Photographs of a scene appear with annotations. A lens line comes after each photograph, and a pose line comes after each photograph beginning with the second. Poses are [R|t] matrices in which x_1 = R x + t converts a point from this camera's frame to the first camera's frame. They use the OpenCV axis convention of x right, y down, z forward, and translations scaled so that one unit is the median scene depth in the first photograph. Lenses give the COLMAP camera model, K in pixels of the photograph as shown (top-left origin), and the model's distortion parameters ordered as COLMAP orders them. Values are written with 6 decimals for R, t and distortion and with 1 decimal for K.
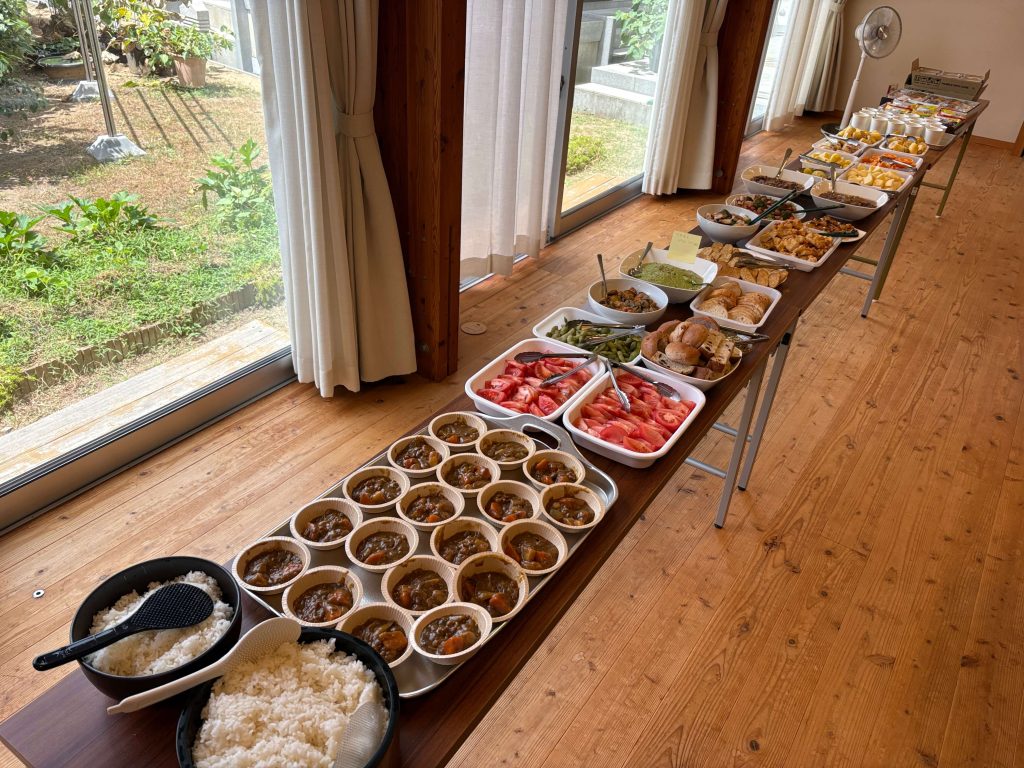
lens RADIAL K [[781.3, 0, 508.6], [0, 781.3, 384.0], [0, 0, 1]] dist [0.009947, 0.003722]
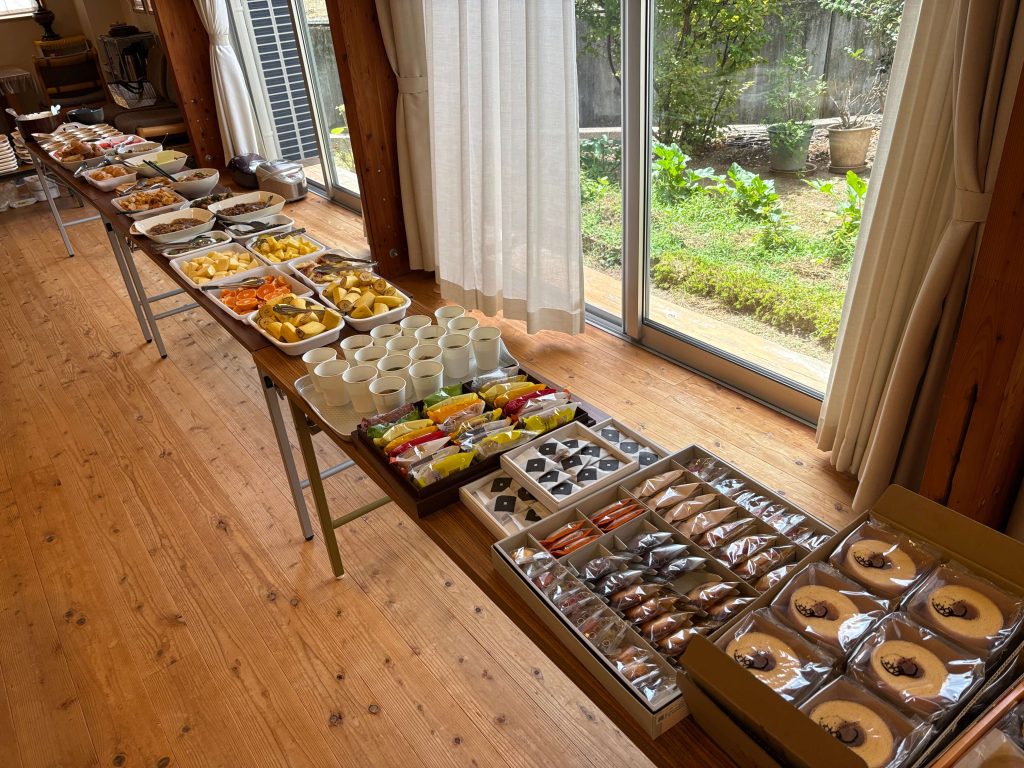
lens RADIAL K [[781.3, 0, 508.6], [0, 781.3, 384.0], [0, 0, 1]] dist [0.009947, 0.003722]
pose [[-0.320745, 0.456640, -0.829821, 1.100972], [-0.465493, 0.687008, 0.557975, -0.766409], [0.824887, 0.565243, -0.007792, 1.335897]]
